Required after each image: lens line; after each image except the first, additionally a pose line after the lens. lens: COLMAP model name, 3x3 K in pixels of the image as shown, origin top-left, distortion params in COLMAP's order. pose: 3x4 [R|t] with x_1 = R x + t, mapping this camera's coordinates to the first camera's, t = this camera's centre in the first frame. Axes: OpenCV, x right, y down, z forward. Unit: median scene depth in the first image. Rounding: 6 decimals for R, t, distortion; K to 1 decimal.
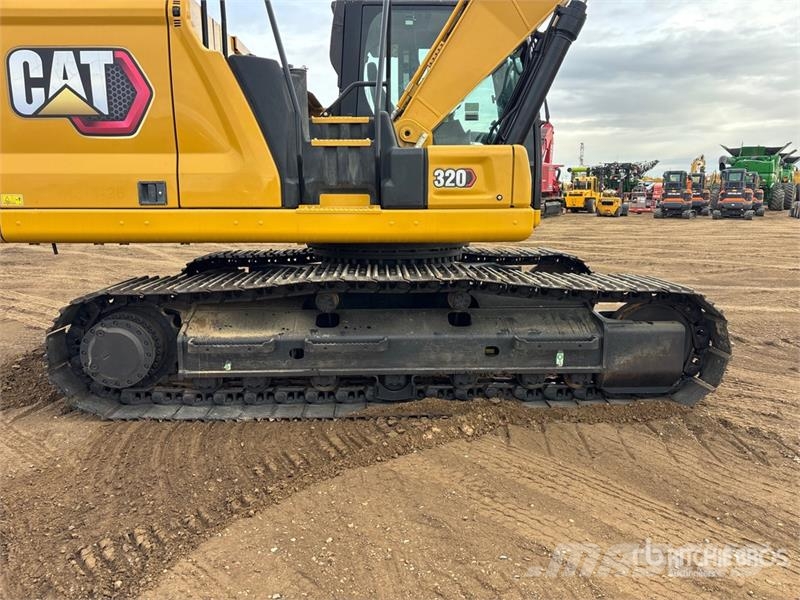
lens RADIAL K [[584.8, 0, 400.0], [0, 584.8, 300.0], [0, 0, 1]] dist [0.074145, -0.080957]
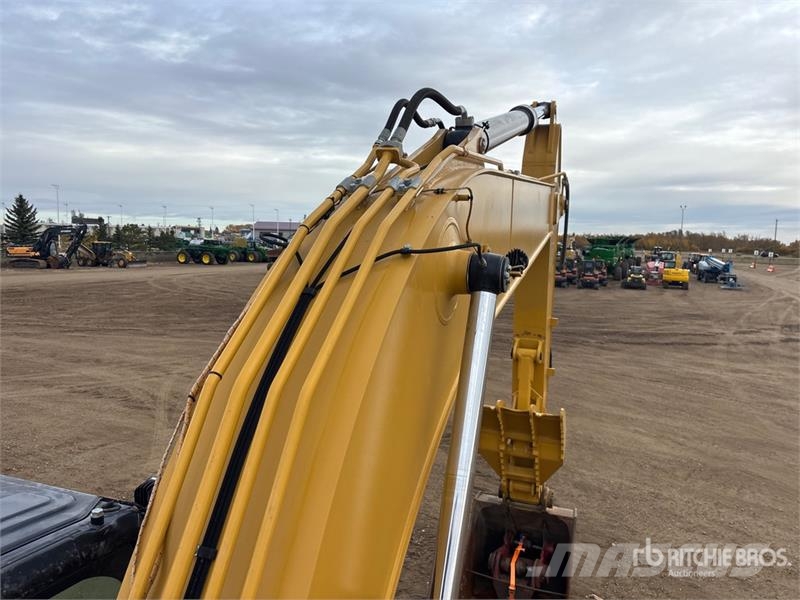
lens RADIAL K [[595.1, 0, 399.2], [0, 595.1, 294.4], [0, 0, 1]] dist [0.011268, -0.000721]
pose [[0.983992, 0.012374, 0.177780, -0.272381], [0.003541, 0.996032, -0.088921, 0.030274], [-0.178175, 0.088127, 0.980045, -0.562398]]
